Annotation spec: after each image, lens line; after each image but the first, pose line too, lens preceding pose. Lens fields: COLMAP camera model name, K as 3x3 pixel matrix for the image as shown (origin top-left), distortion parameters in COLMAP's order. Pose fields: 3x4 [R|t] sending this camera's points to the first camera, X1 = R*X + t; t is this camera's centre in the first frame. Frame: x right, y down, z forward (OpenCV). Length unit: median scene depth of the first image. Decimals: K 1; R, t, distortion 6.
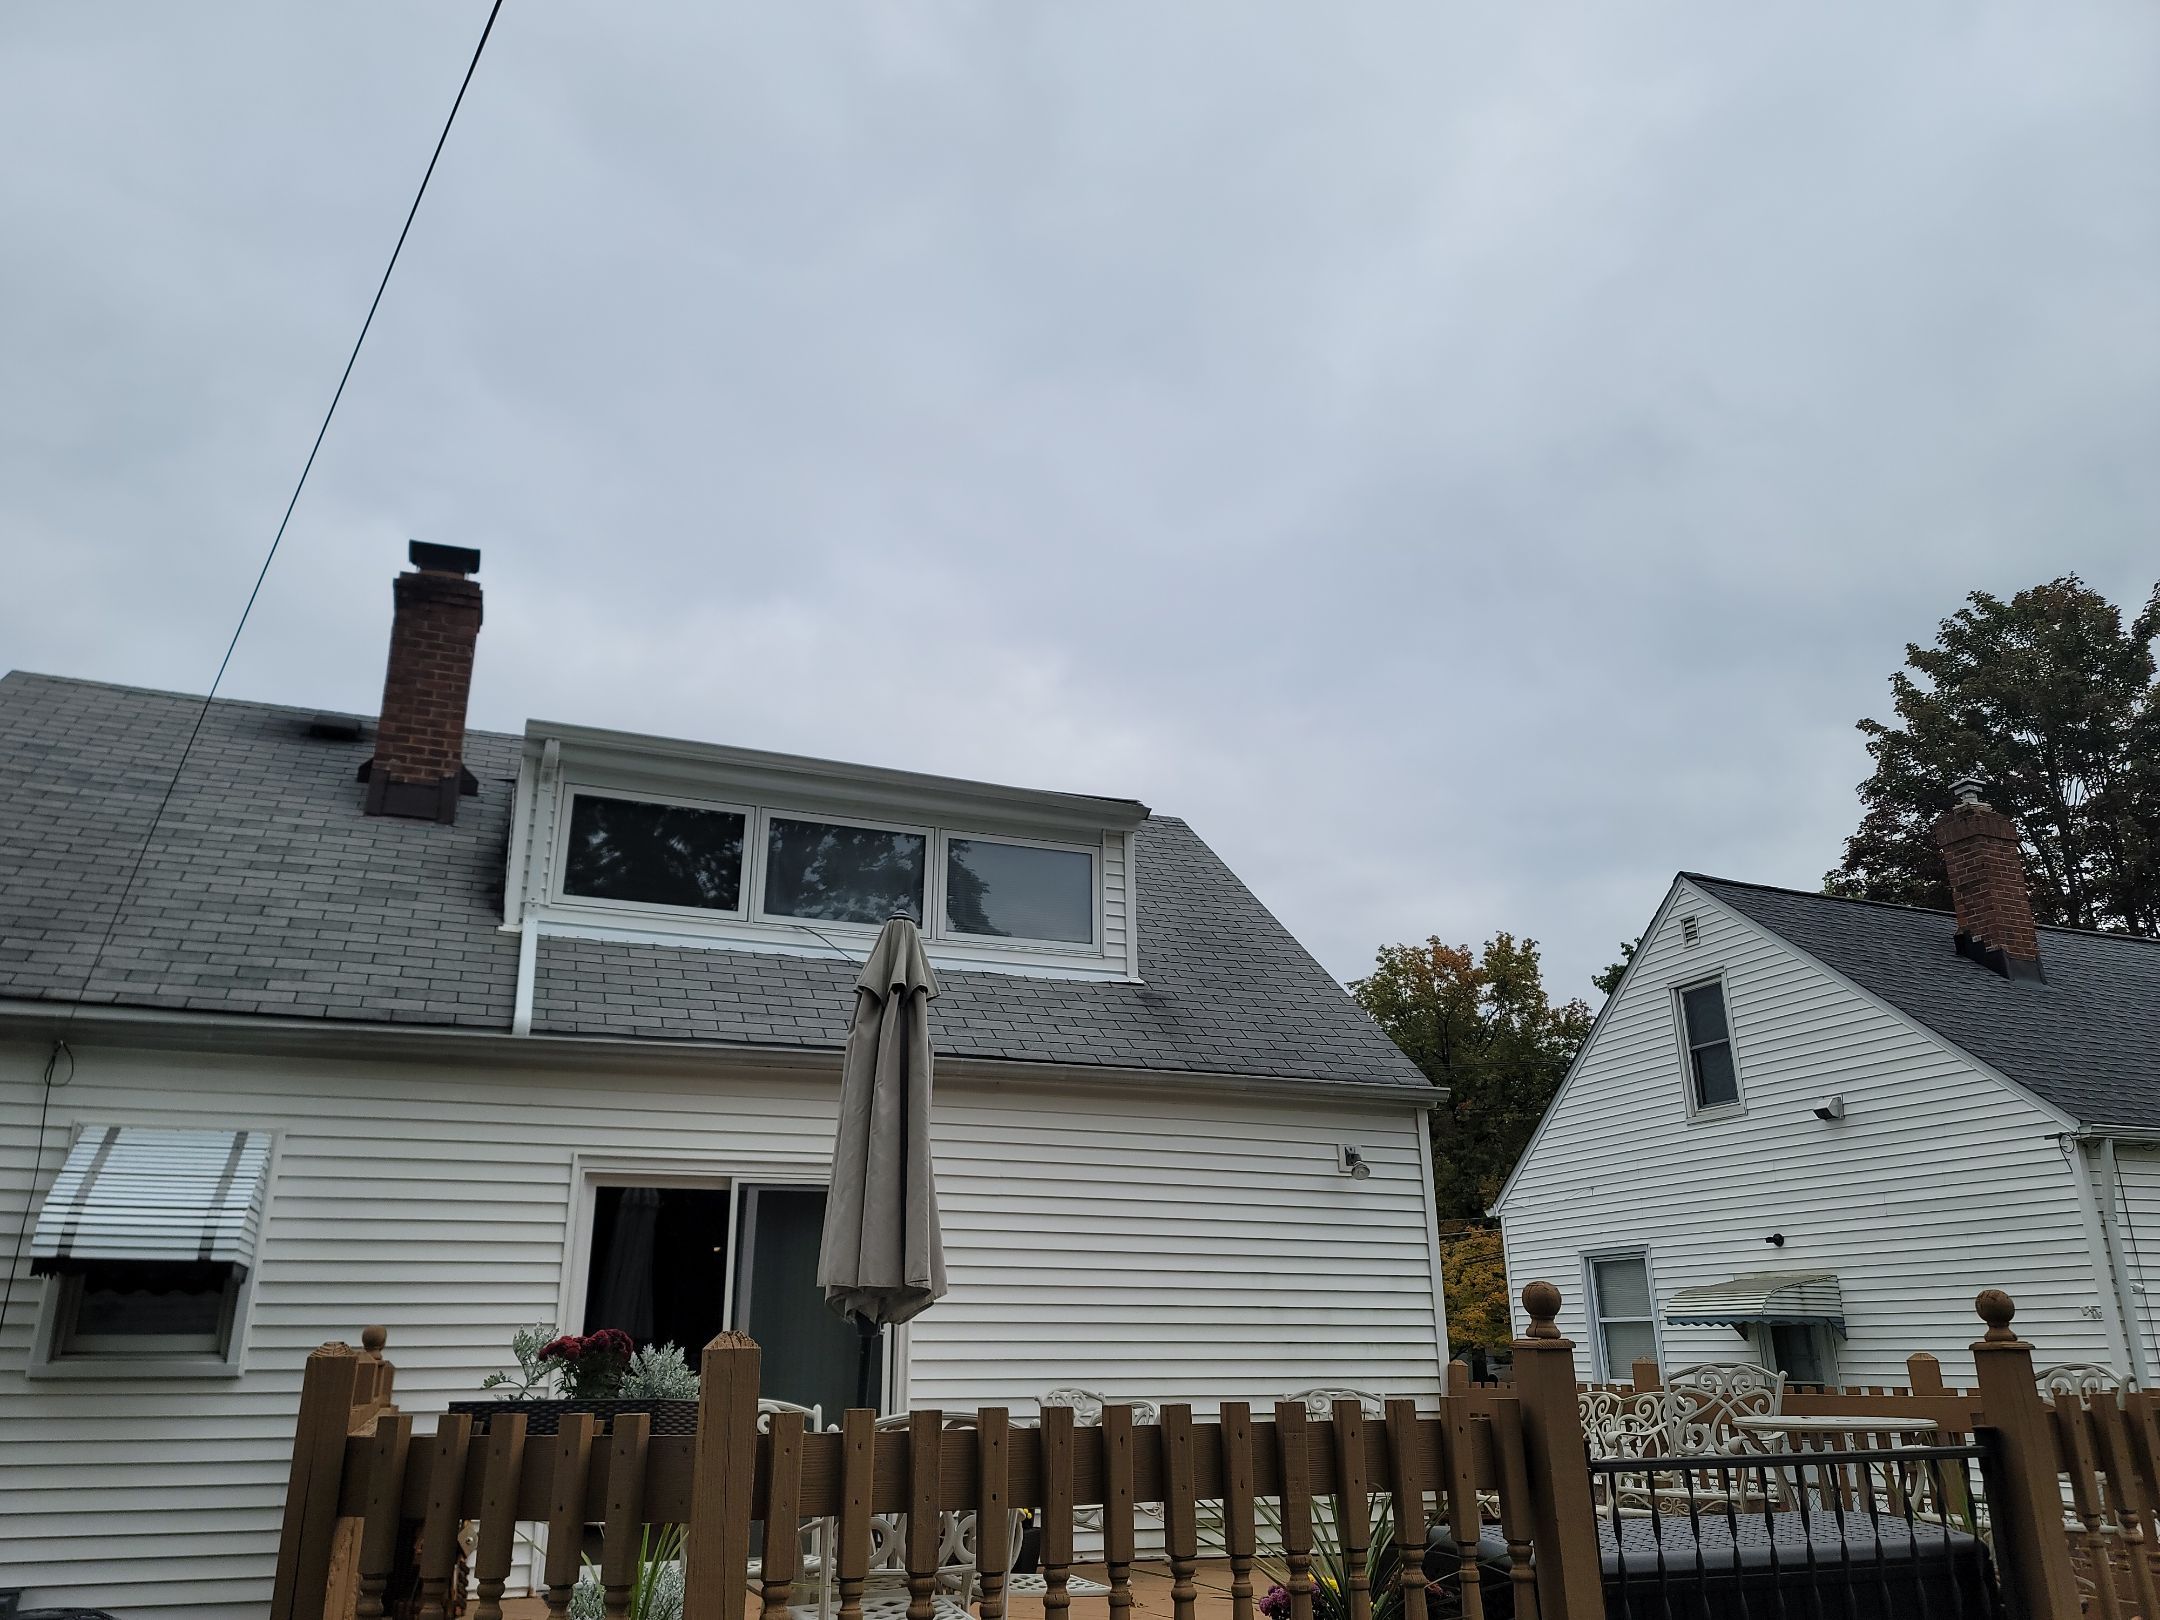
lens RADIAL K [[1557.4, 0, 1067.9], [0, 1557.4, 803.4], [0, 0, 1]] dist [0.092508, -0.092576]
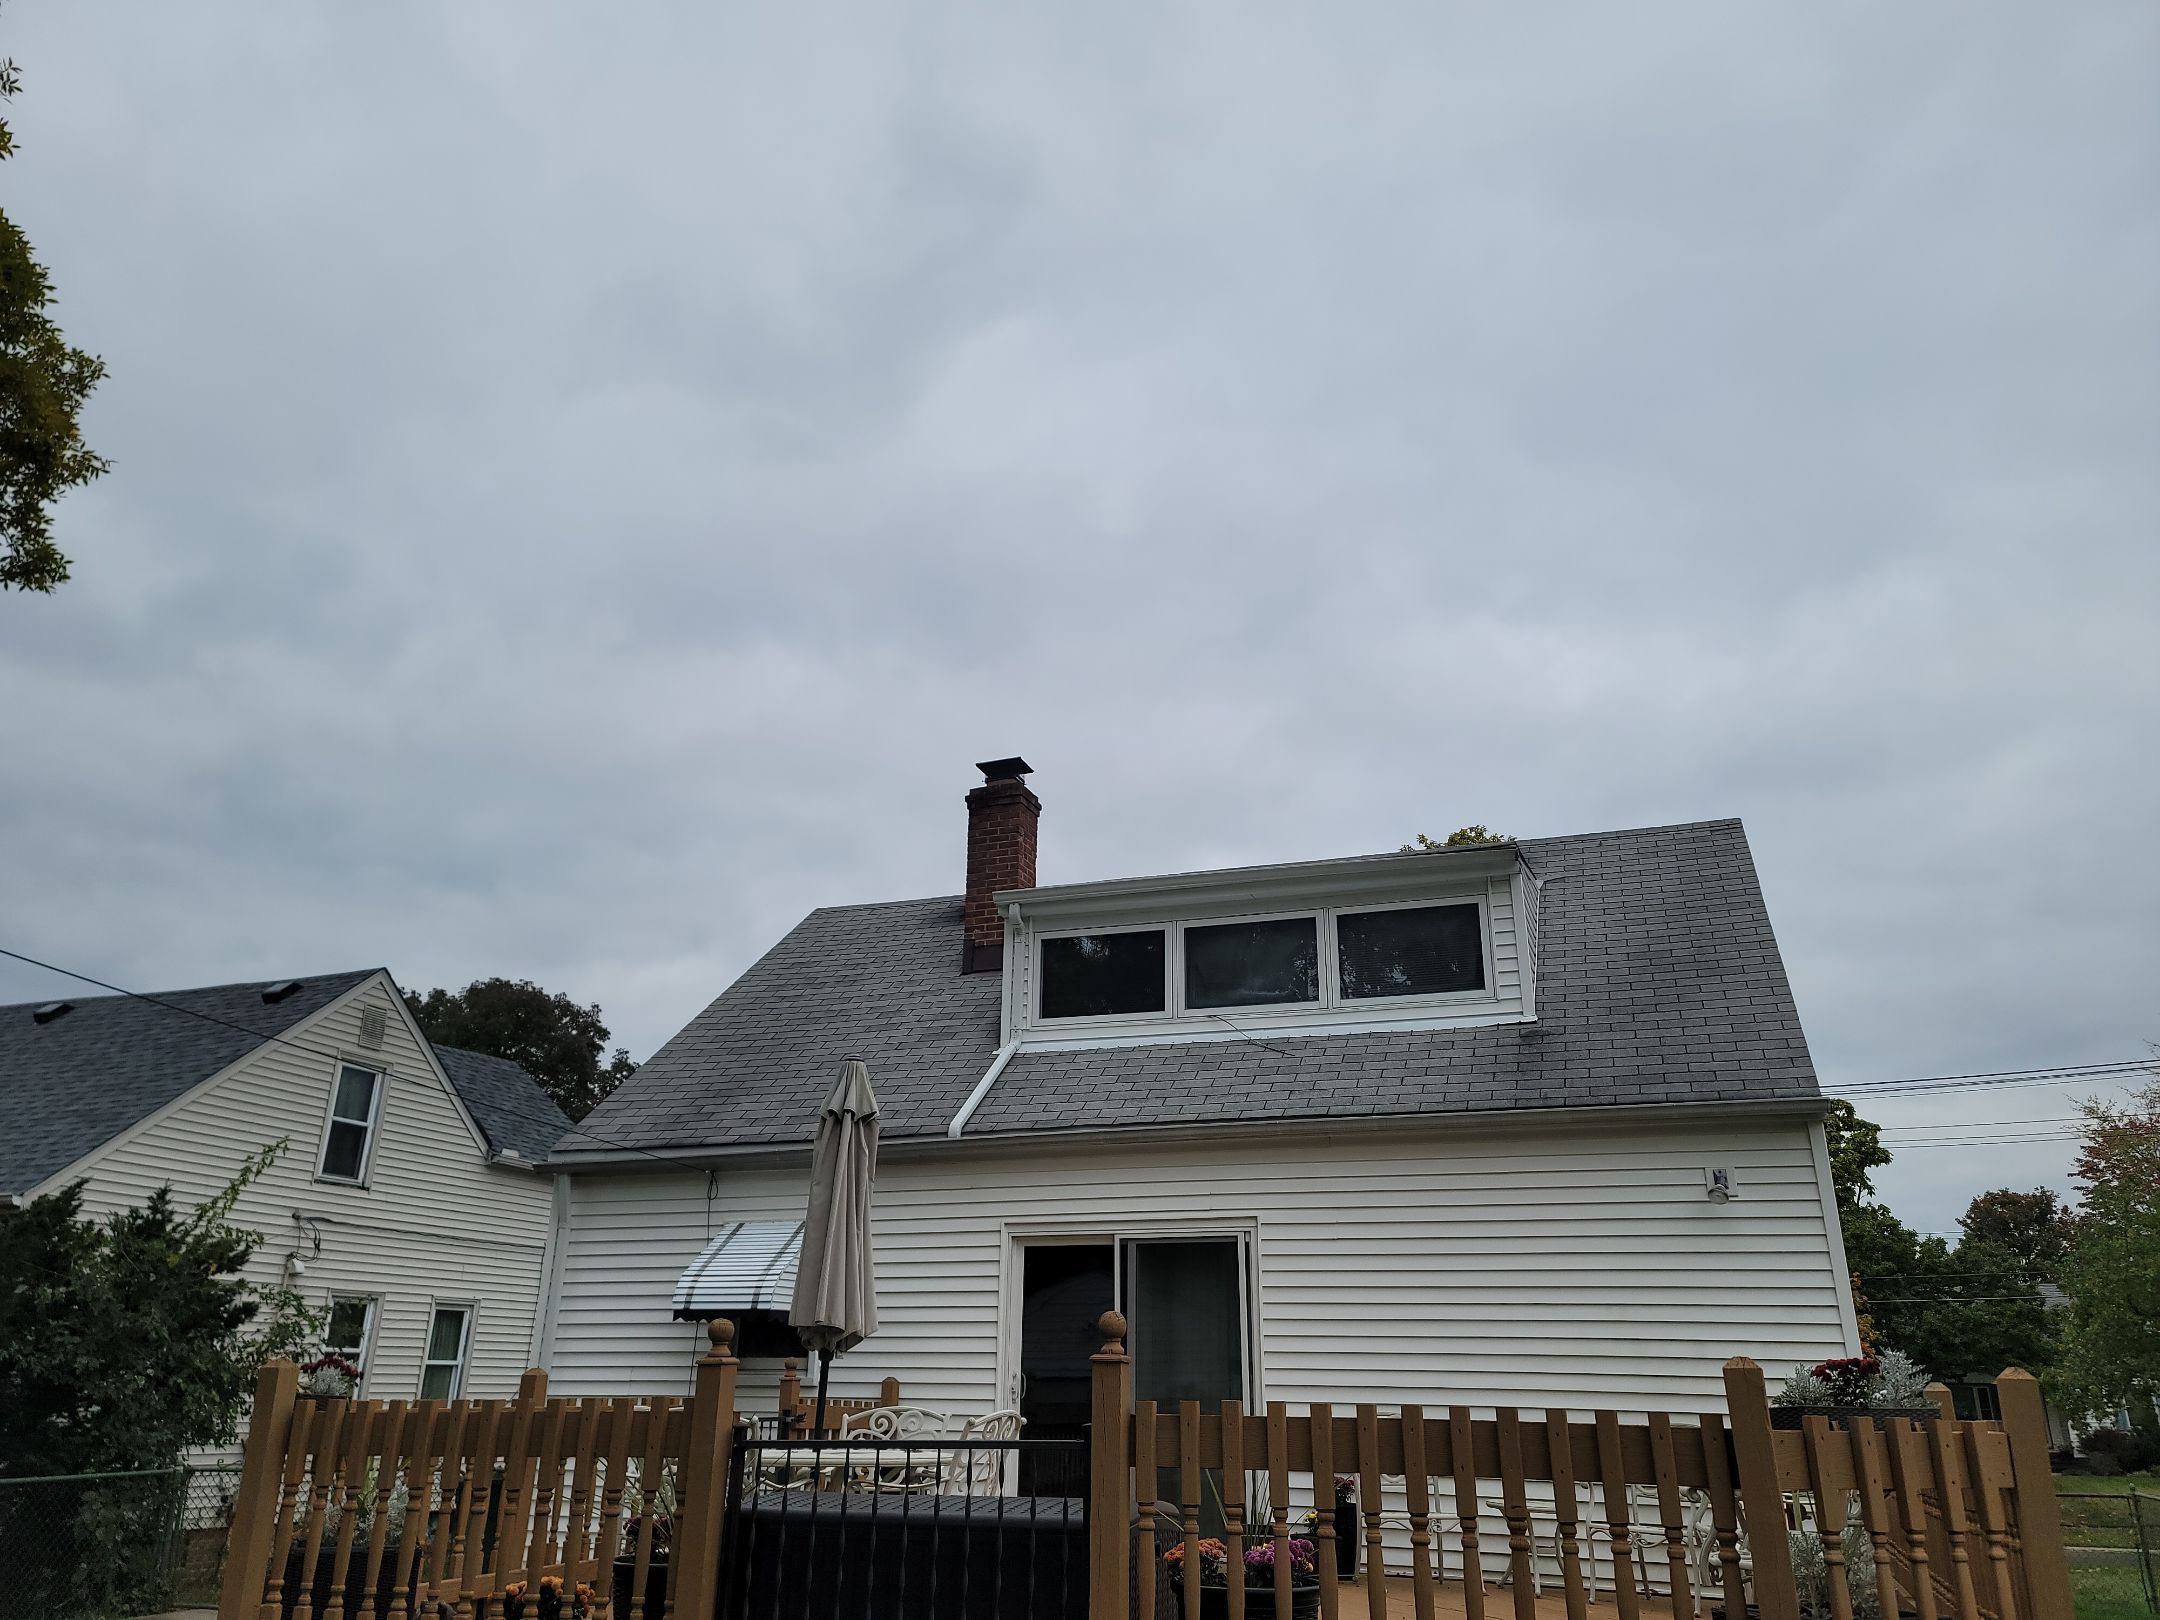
lens RADIAL K [[1553.1, 0, 1105.3], [0, 1553.1, 806.4], [0, 0, 1]] dist [0.078607, -0.065676]
pose [[0.752804, -0.218651, -0.620868, 0.614981], [0.207199, 0.973984, -0.091779, 0.017542], [0.624783, -0.059551, 0.778524, 0.043051]]
